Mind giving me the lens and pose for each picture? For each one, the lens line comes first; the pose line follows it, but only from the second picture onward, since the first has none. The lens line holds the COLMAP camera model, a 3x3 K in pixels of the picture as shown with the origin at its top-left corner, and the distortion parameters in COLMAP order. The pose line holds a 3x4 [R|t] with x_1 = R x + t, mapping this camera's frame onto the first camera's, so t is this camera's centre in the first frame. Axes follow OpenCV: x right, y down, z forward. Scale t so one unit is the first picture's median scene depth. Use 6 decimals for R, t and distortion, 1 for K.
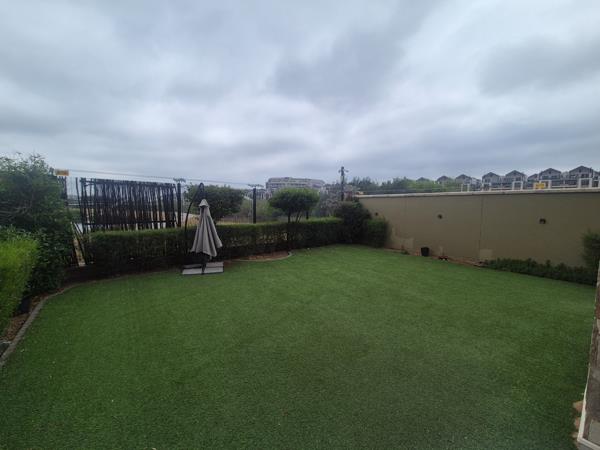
lens RADIAL K [[246.1, 0, 300.1], [0, 246.1, 224.0], [0, 0, 1]] dist [-0.001033, -0.000046]
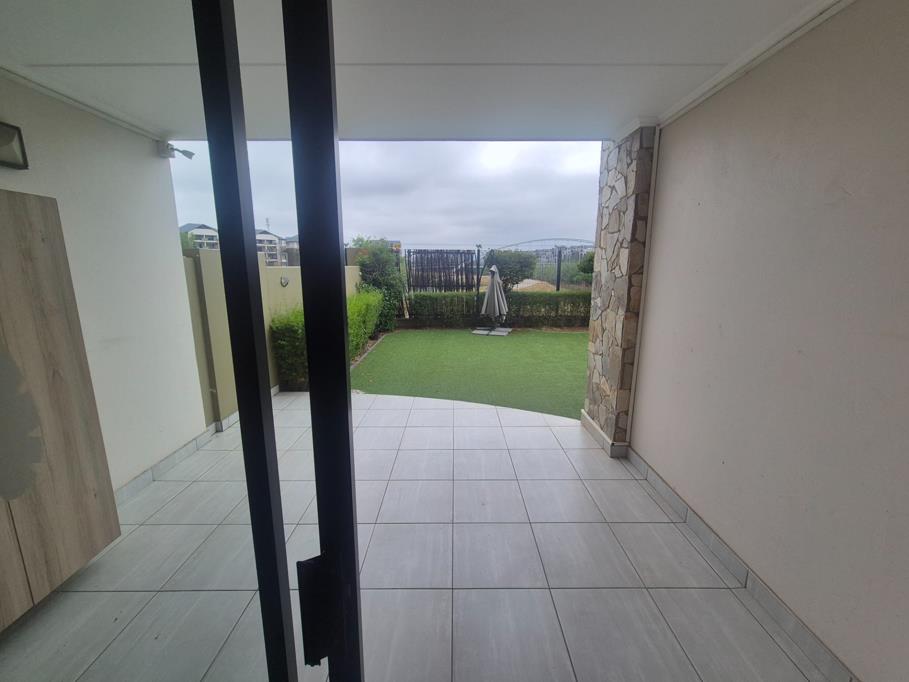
lens RADIAL K [[372.8, 0, 454.6], [0, 372.8, 339.5], [0, 0, 1]] dist [-0.001033, -0.000046]
pose [[0.790775, 0.109350, -0.602260, 0.482985], [-0.040944, 0.991159, 0.126202, 0.021324], [0.610736, -0.075138, 0.788261, -0.388864]]
